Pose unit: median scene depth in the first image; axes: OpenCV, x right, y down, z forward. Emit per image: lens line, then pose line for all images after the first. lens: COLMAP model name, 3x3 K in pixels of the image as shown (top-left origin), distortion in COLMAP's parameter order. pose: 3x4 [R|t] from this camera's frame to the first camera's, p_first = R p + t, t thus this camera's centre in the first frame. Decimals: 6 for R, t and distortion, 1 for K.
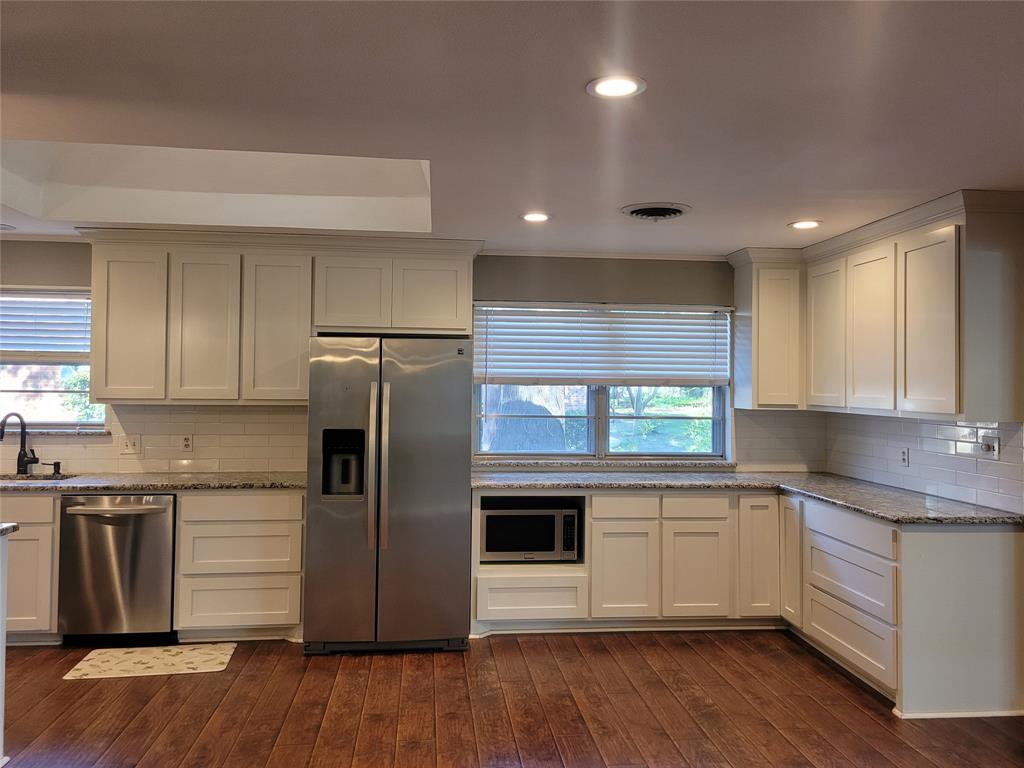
lens RADIAL K [[769.3, 0, 513.7], [0, 769.3, 379.2], [0, 0, 1]] dist [0.049805, -0.050796]
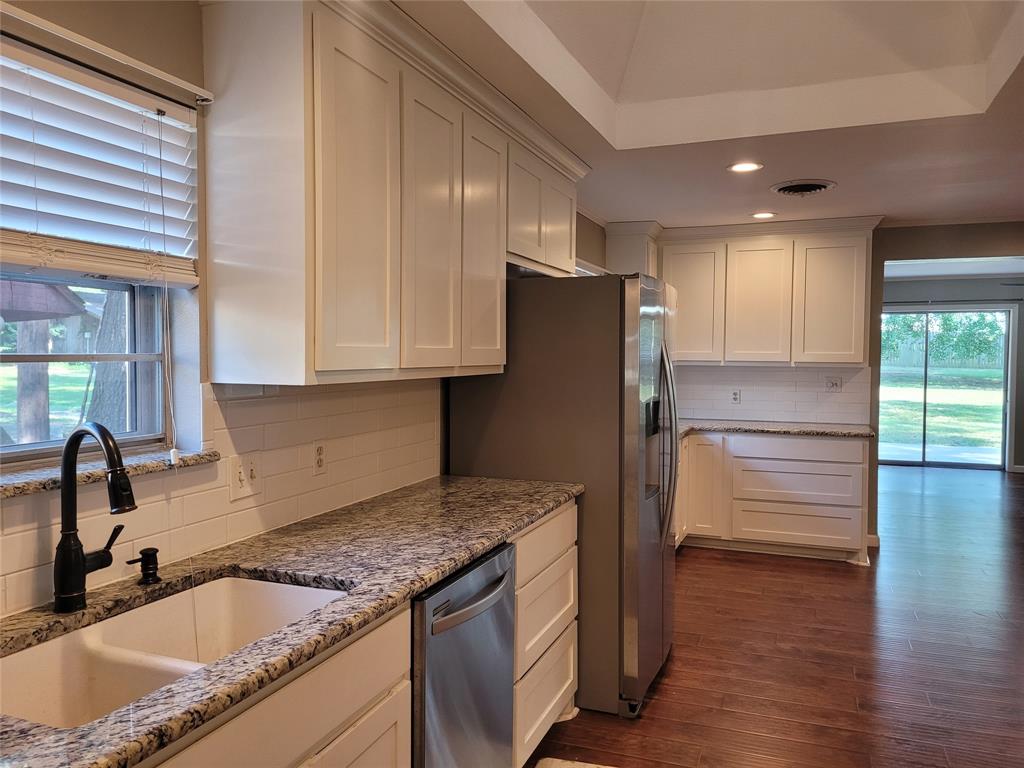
lens RADIAL K [[769.3, 0, 511.2], [0, 769.3, 394.2], [0, 0, 1]] dist [0.049805, -0.050796]
pose [[0.459797, -0.055457, 0.886291, -0.874739], [-0.008525, 0.997726, 0.066852, 0.009180], [-0.887983, -0.038294, 0.458279, 0.731194]]
